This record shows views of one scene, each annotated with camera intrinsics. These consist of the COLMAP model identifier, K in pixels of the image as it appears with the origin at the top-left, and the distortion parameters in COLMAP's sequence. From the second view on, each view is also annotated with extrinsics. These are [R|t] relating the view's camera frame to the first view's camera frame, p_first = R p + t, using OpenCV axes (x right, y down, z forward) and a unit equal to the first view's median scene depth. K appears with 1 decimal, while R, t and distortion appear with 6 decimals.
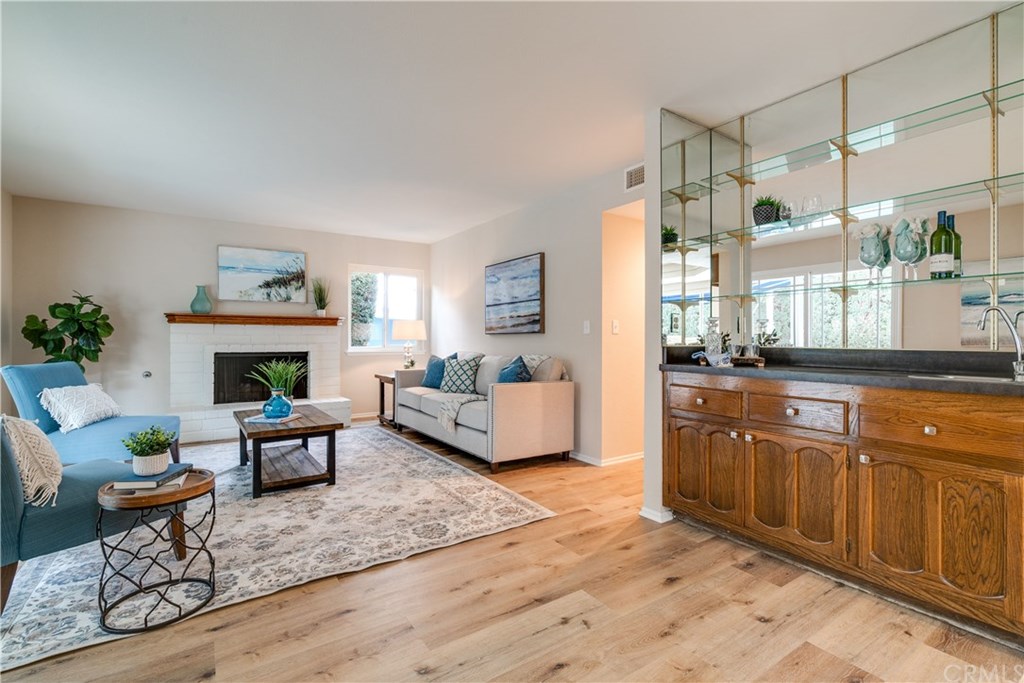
lens RADIAL K [[465.6, 0, 514.6], [0, 465.6, 339.5], [0, 0, 1]] dist [-0.008811, 0.002373]
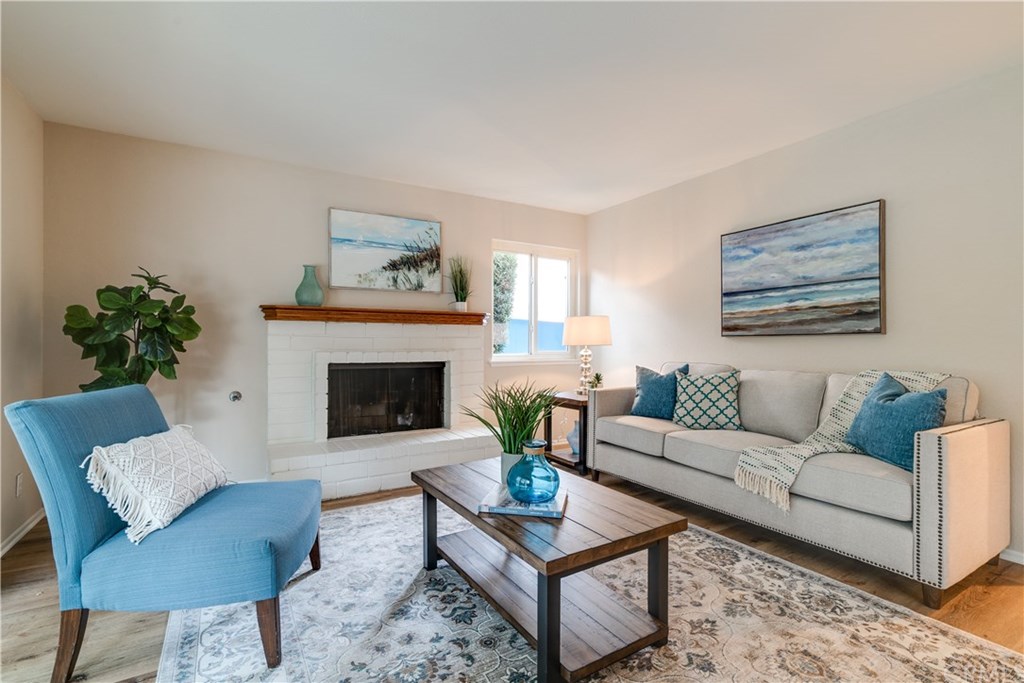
lens RADIAL K [[465.6, 0, 509.4], [0, 465.6, 344.6], [0, 0, 1]] dist [-0.008811, 0.002373]
pose [[0.998414, 0.000724, -0.056300, -0.342298], [-0.000720, 1.000000, 0.000094, 0.000593], [0.056300, -0.000053, 0.998414, 0.332879]]
